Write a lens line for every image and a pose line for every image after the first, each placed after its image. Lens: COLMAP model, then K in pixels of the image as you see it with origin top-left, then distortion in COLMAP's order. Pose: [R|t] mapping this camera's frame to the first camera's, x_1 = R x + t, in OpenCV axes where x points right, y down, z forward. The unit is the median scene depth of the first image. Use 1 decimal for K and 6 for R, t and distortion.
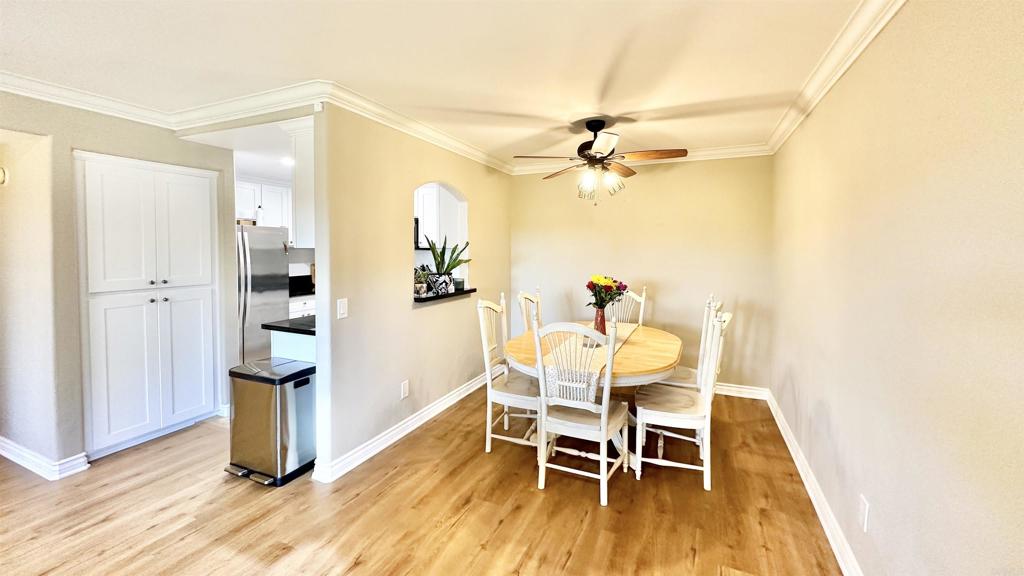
lens RADIAL K [[411.1, 0, 510.6], [0, 411.1, 256.4], [0, 0, 1]] dist [-0.000762, 0.000096]
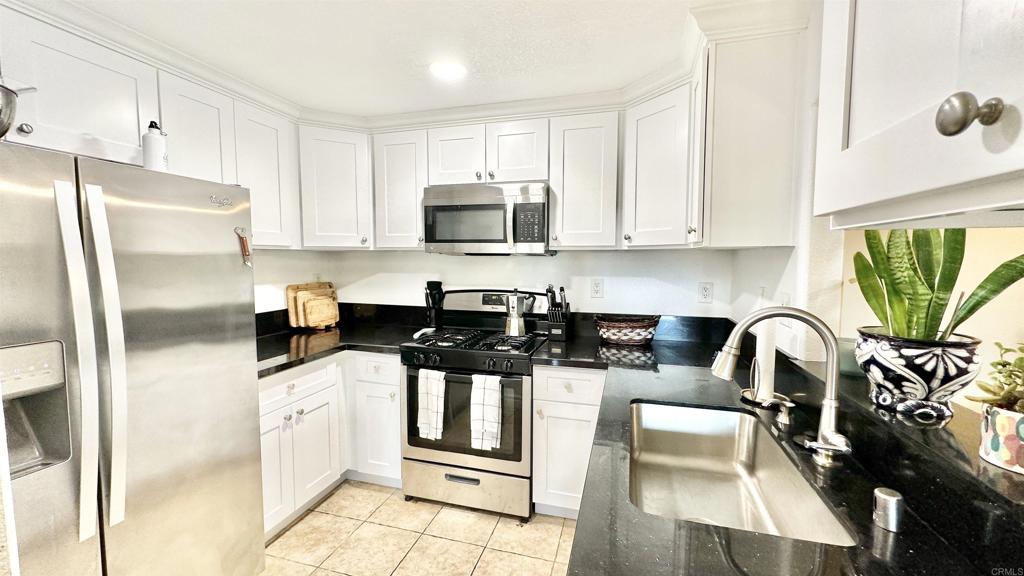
lens RADIAL K [[408.6, 0, 512.0], [0, 408.6, 288.0], [0, 0, 1]] dist [-0.001092, 0.000089]
pose [[0.990120, -0.013722, 0.139550, -0.535161], [0.005985, 0.998429, 0.055711, -0.007827], [-0.140095, -0.054325, 0.988647, 0.901370]]
